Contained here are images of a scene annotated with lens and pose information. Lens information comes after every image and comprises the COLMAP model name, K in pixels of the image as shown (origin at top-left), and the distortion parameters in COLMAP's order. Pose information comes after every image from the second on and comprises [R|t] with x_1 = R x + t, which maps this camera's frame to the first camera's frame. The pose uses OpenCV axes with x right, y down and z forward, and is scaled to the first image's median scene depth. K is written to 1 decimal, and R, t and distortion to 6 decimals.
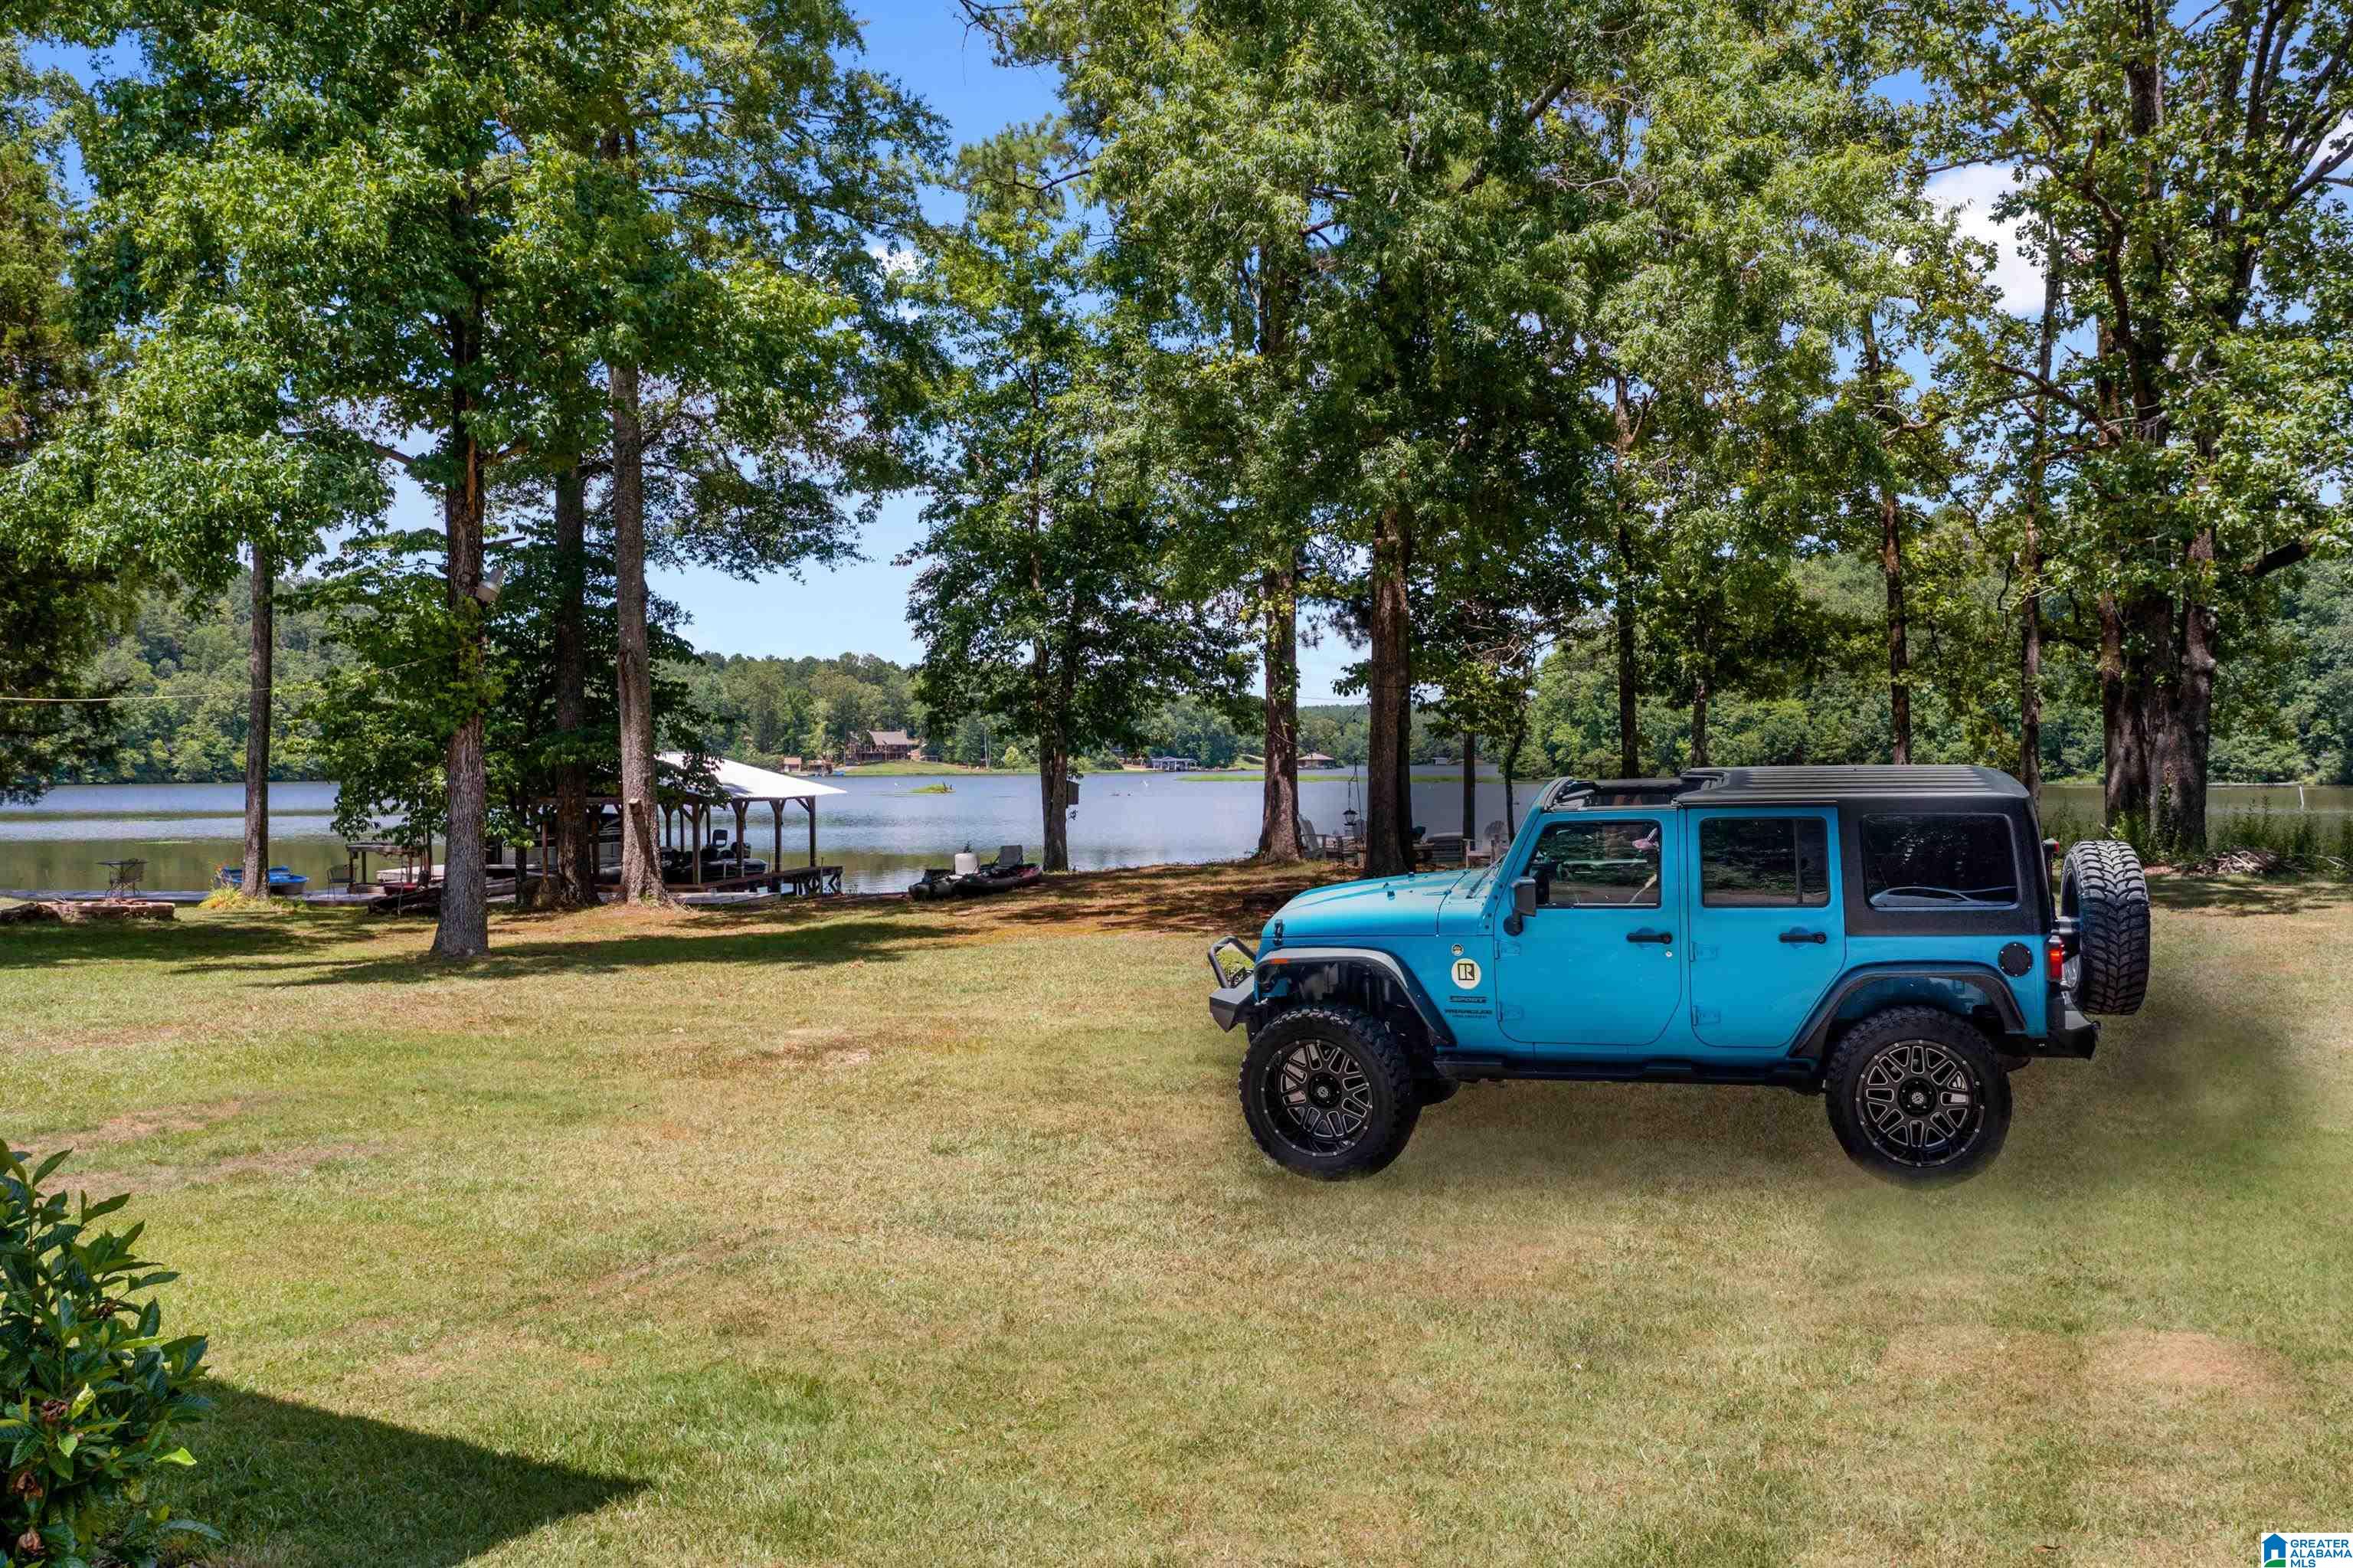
lens RADIAL K [[1868.0, 0, 1164.0], [0, 1868.0, 782.0], [0, 0, 1]] dist [-0.017985, -0.000156]
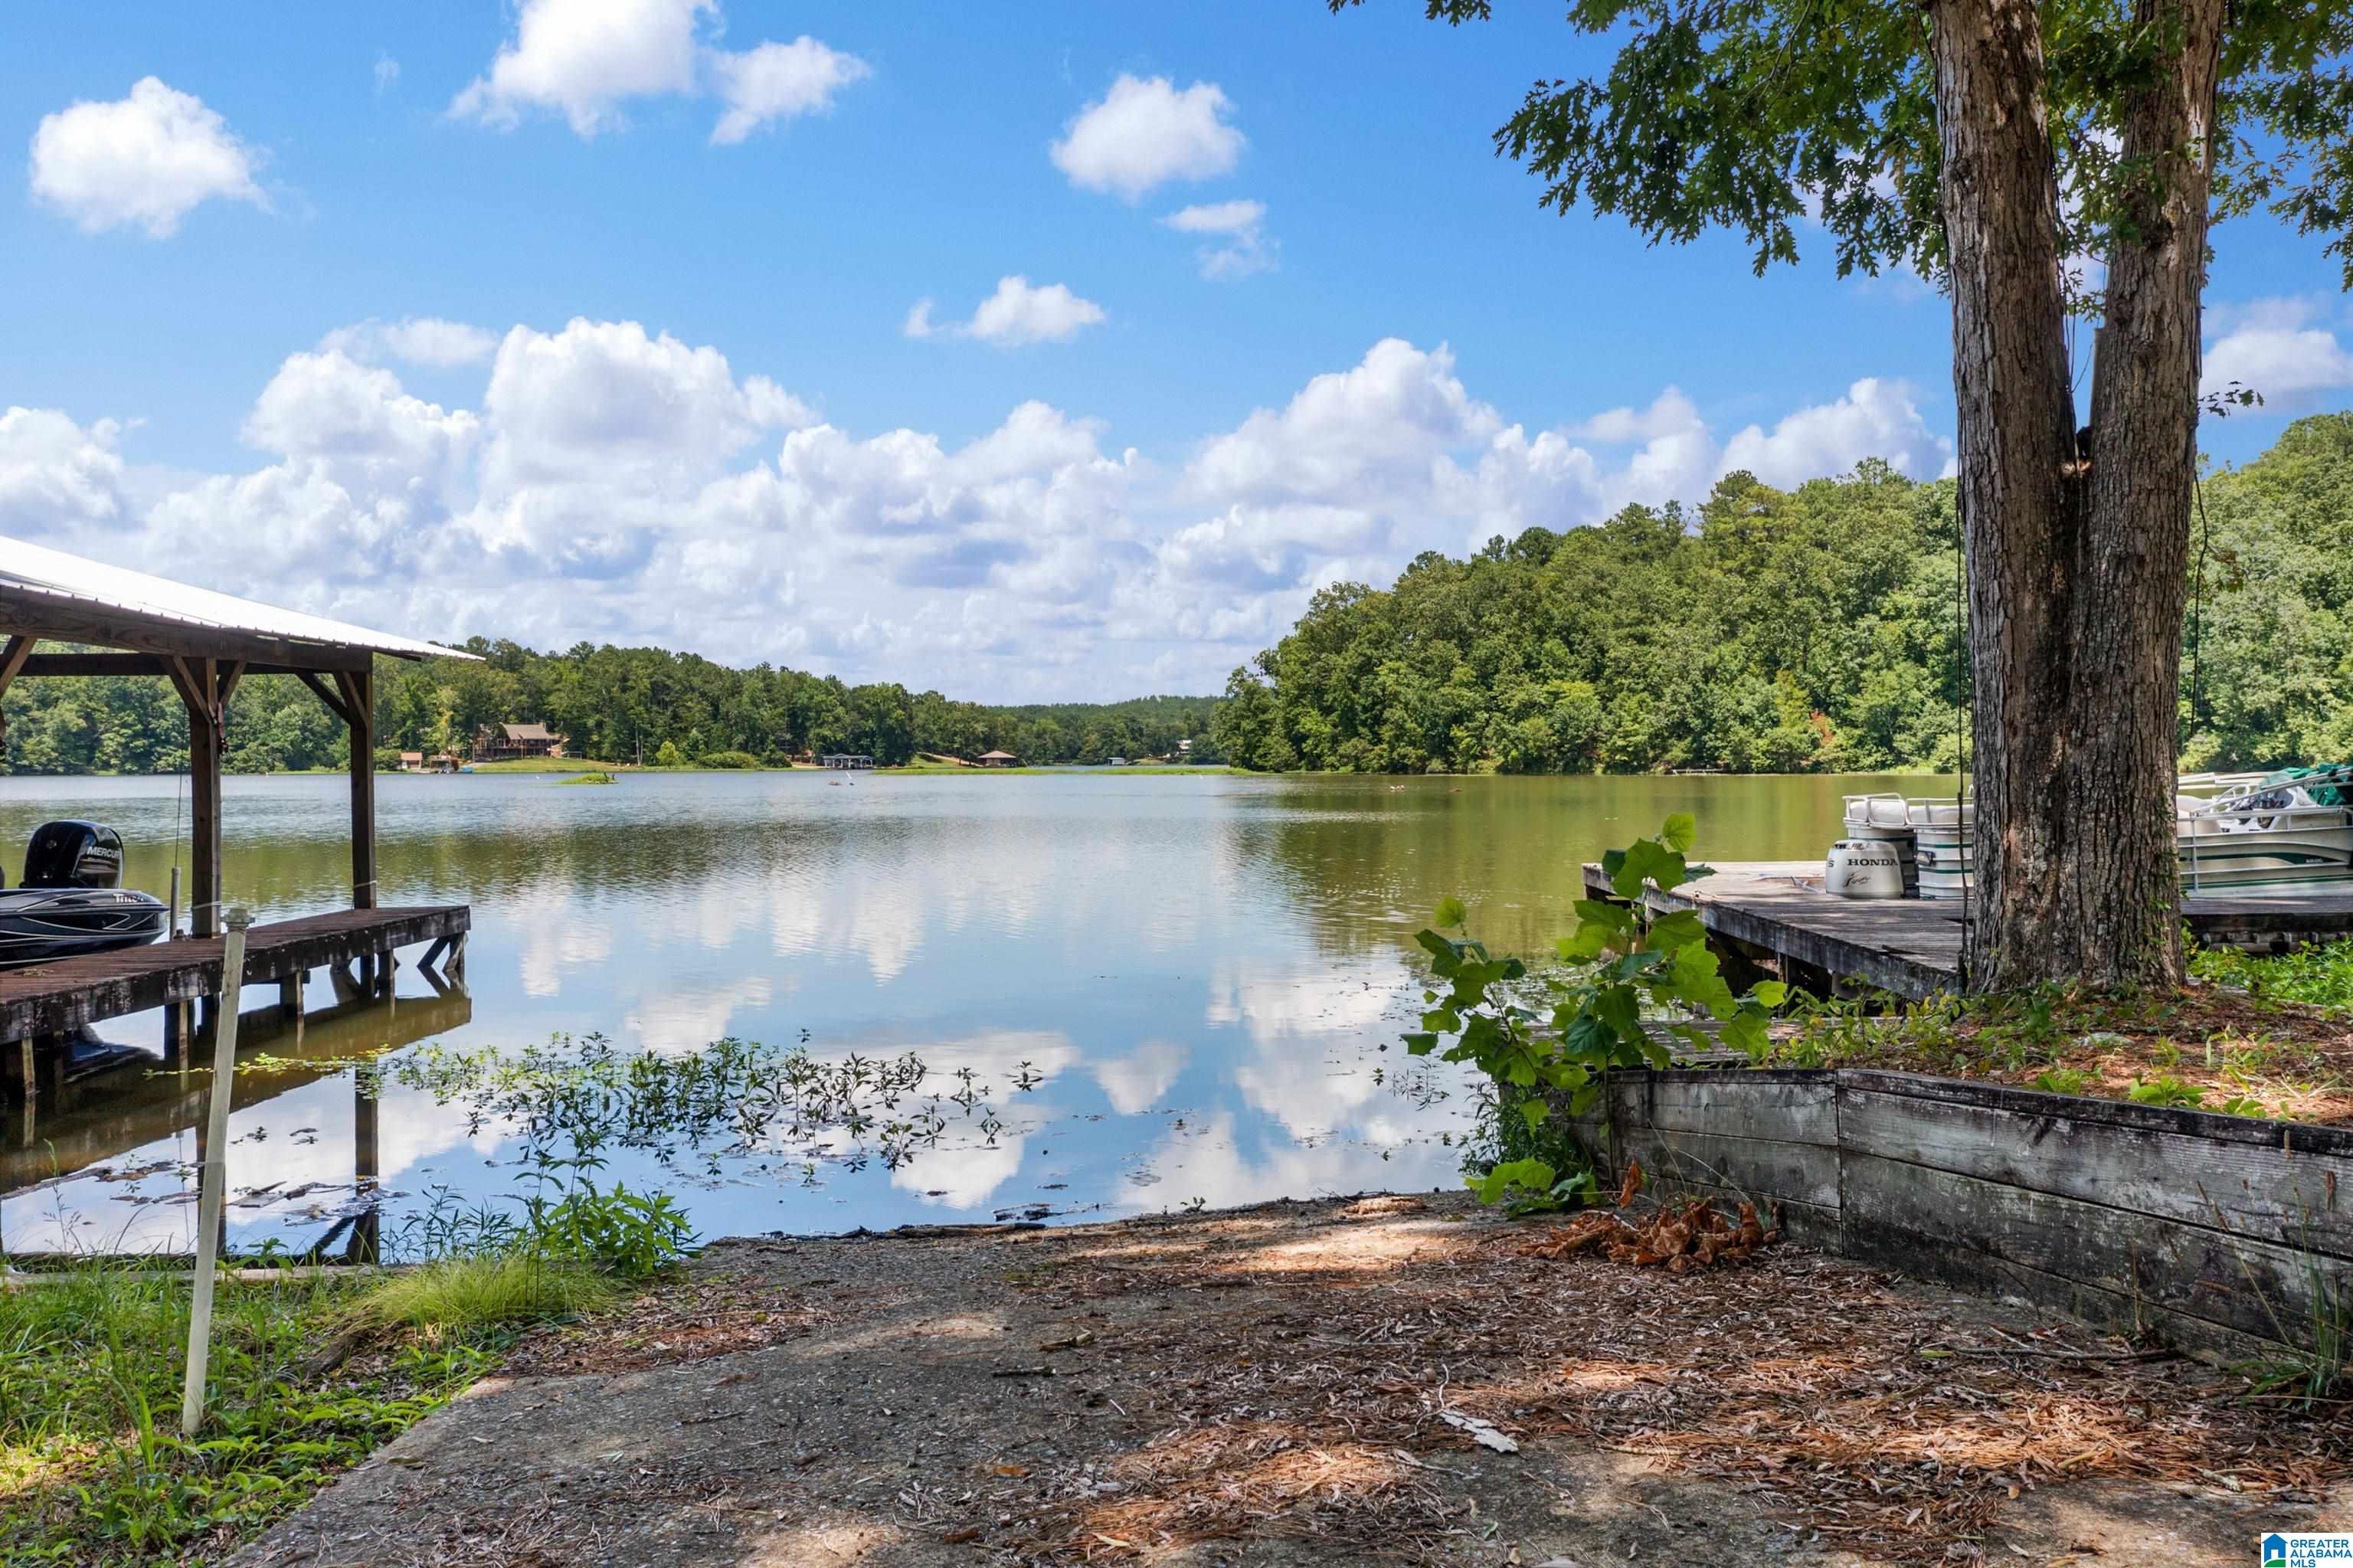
lens RADIAL K [[1868.0, 0, 1164.0], [0, 1868.0, 782.0], [0, 0, 1]] dist [-0.017985, -0.000156]
pose [[0.982835, -0.000258, 0.184487, -0.021428], [0.000627, 0.999998, -0.001941, 0.004584], [-0.184486, 0.002023, 0.982833, 0.125137]]
